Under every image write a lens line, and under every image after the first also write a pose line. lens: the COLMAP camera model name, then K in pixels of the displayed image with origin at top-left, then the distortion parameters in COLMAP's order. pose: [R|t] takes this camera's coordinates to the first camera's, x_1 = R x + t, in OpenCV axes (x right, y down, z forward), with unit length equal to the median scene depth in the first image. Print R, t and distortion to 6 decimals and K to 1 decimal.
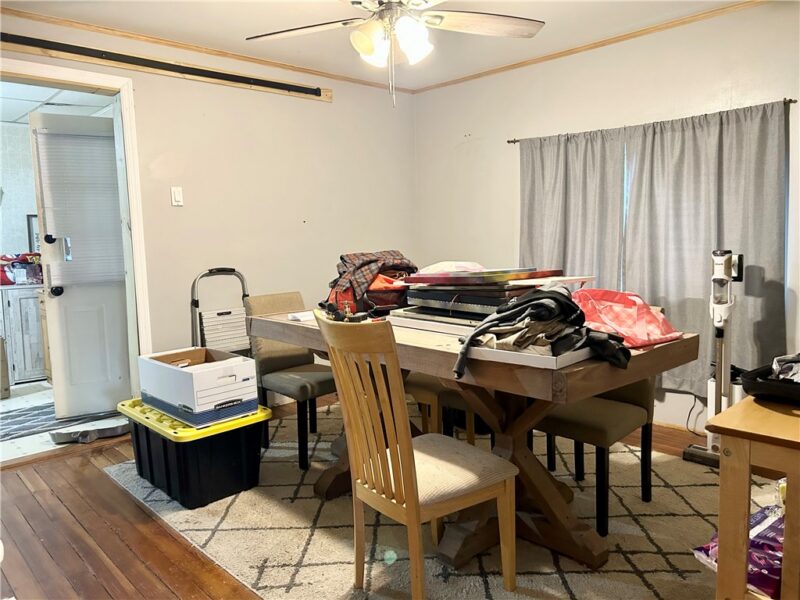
lens RADIAL K [[602.8, 0, 402.3], [0, 602.8, 299.9], [0, 0, 1]] dist [0.091799, -0.114344]
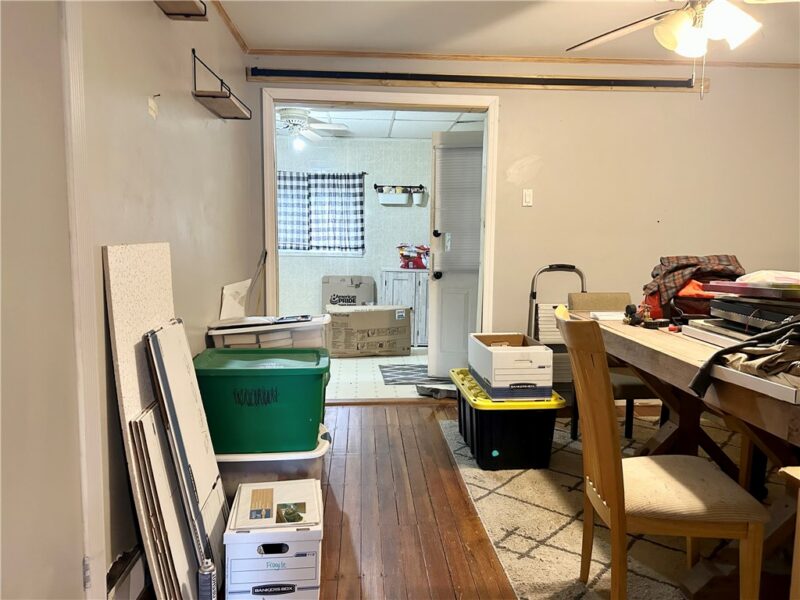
lens RADIAL K [[602.8, 0, 402.3], [0, 602.8, 299.9], [0, 0, 1]] dist [0.091799, -0.114344]
pose [[0.775168, 0.098763, -0.623987, 0.210723], [-0.096710, 0.994614, 0.037283, -0.004337], [0.624309, 0.031445, 0.780544, -0.001428]]
